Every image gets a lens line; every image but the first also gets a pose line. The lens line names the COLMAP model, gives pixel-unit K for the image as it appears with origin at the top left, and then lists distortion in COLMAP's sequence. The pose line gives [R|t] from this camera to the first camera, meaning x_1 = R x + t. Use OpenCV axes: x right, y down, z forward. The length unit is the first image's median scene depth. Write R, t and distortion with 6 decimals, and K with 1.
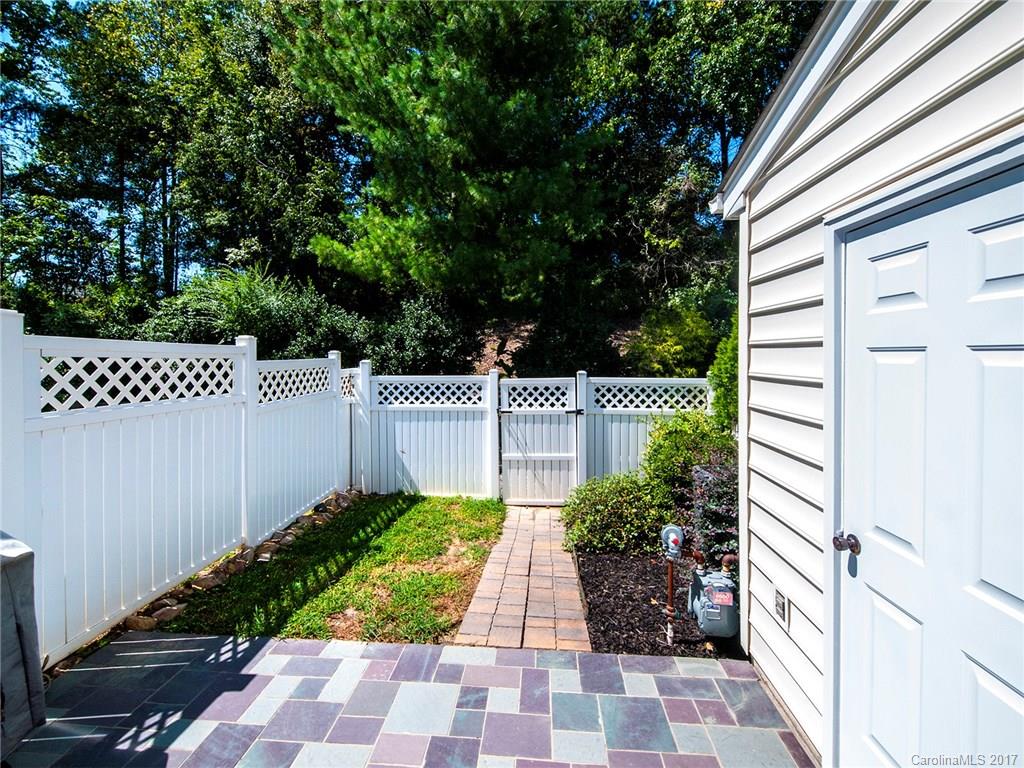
lens RADIAL K [[442.4, 0, 505.7], [0, 442.4, 361.6], [0, 0, 1]] dist [0.000562, -0.000489]
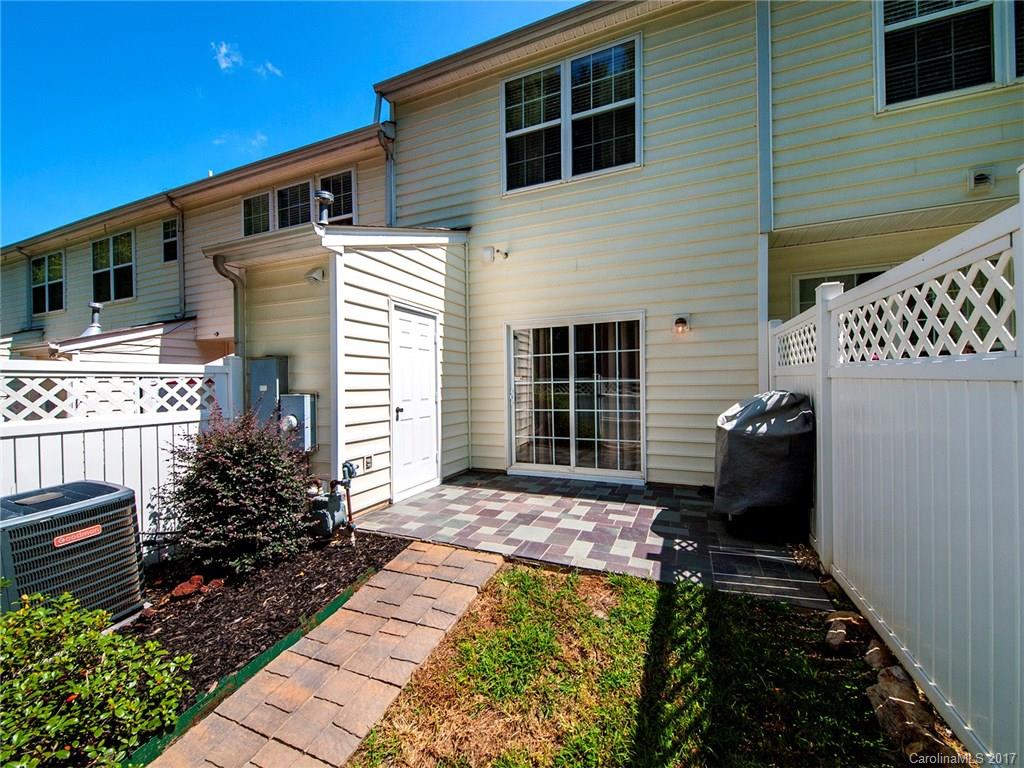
lens RADIAL K [[416.9, 0, 512.0], [0, 416.9, 384.0], [0, 0, 1]] dist [0.000661, -0.000050]
pose [[-0.951067, 0.013385, 0.308694, -0.589237], [0.020109, 0.999625, 0.018612, 0.136509], [-0.308329, 0.023909, -0.950979, 2.409719]]
